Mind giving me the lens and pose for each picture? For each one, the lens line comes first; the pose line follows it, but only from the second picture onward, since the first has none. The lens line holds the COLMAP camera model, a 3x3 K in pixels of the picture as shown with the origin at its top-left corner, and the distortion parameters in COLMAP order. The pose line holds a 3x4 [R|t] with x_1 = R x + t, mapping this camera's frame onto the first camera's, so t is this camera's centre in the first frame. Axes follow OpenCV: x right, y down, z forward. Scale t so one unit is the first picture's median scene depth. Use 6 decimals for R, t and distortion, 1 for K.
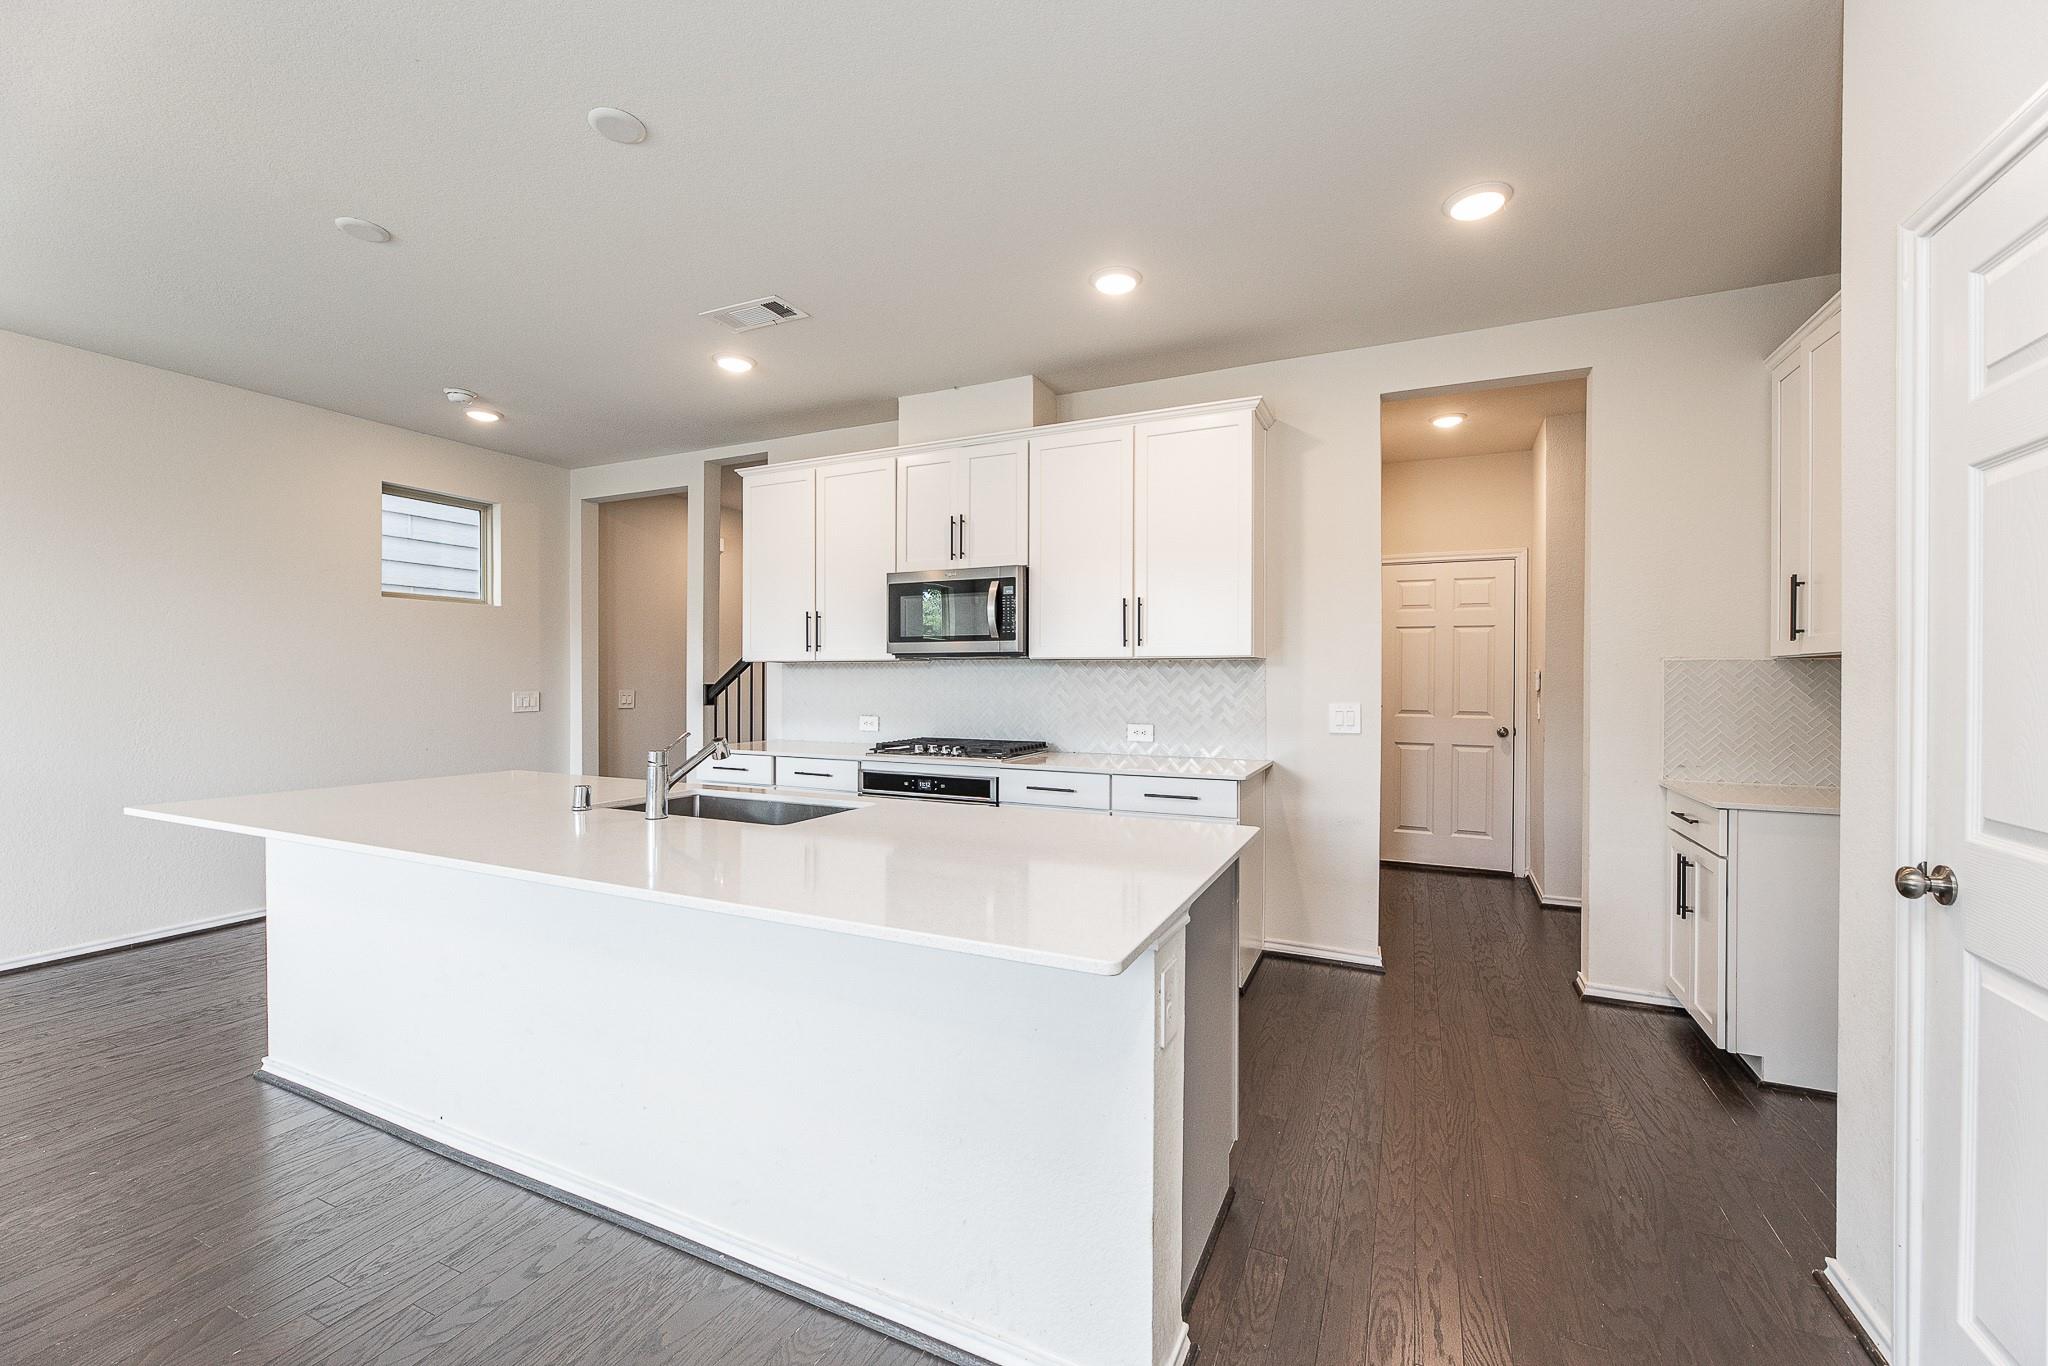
lens RADIAL K [[825.9, 0, 1019.3], [0, 825.9, 674.2], [0, 0, 1]] dist [-0.002473, -0.000198]
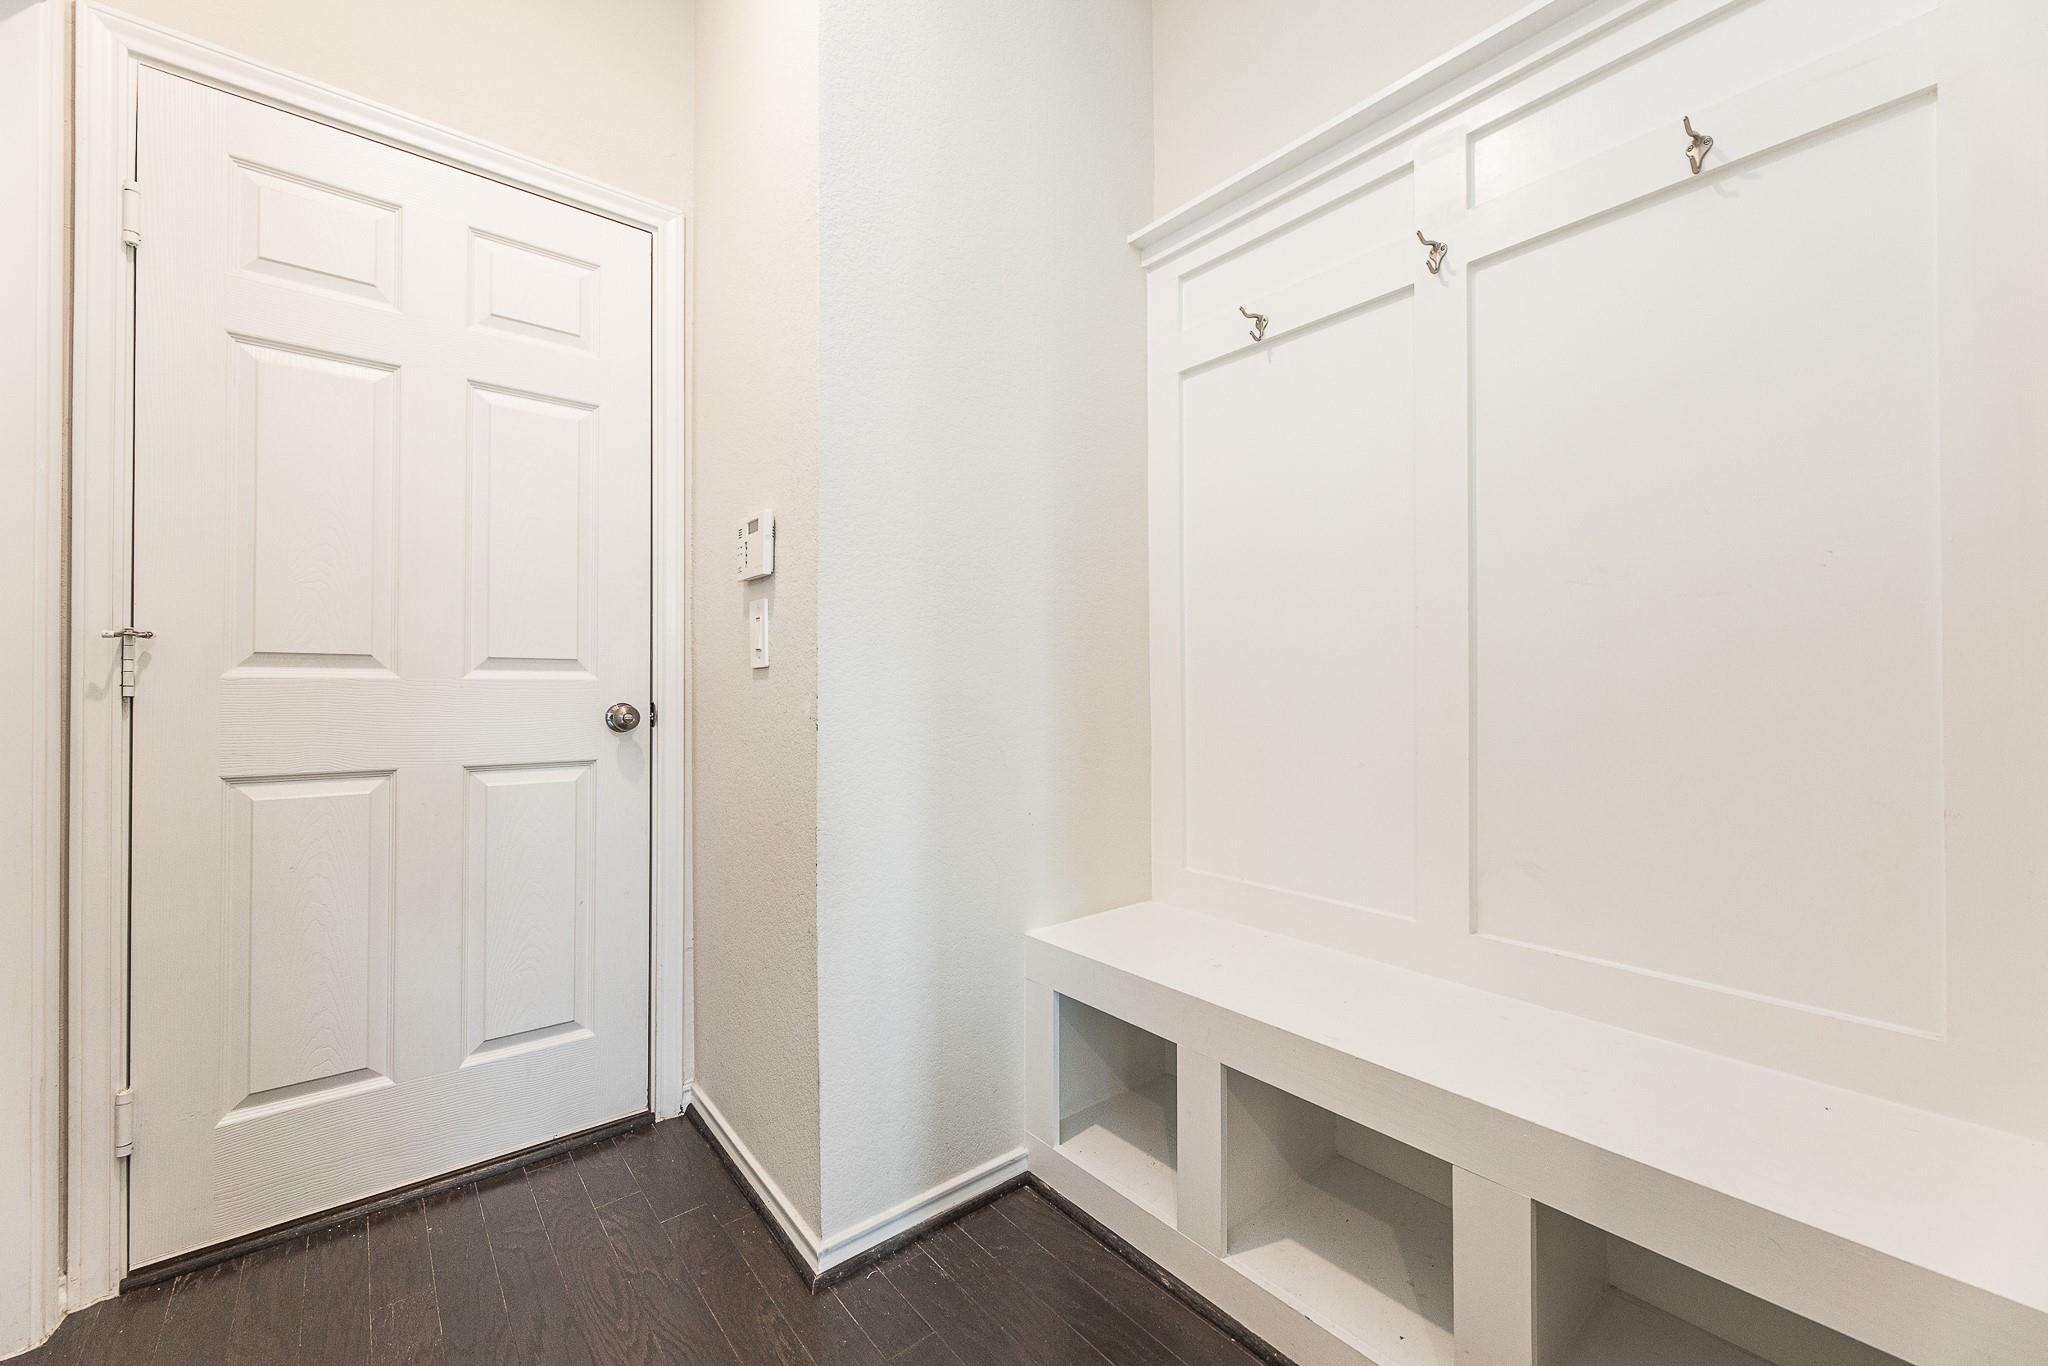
lens RADIAL K [[825.9, 0, 1019.3], [0, 825.9, 674.2], [0, 0, 1]] dist [-0.002473, -0.000198]
pose [[0.417648, 0.002328, 0.908606, 0.343895], [-0.003021, 0.999995, -0.001173, 0.052208], [-0.908604, -0.002255, 0.417653, 0.706947]]
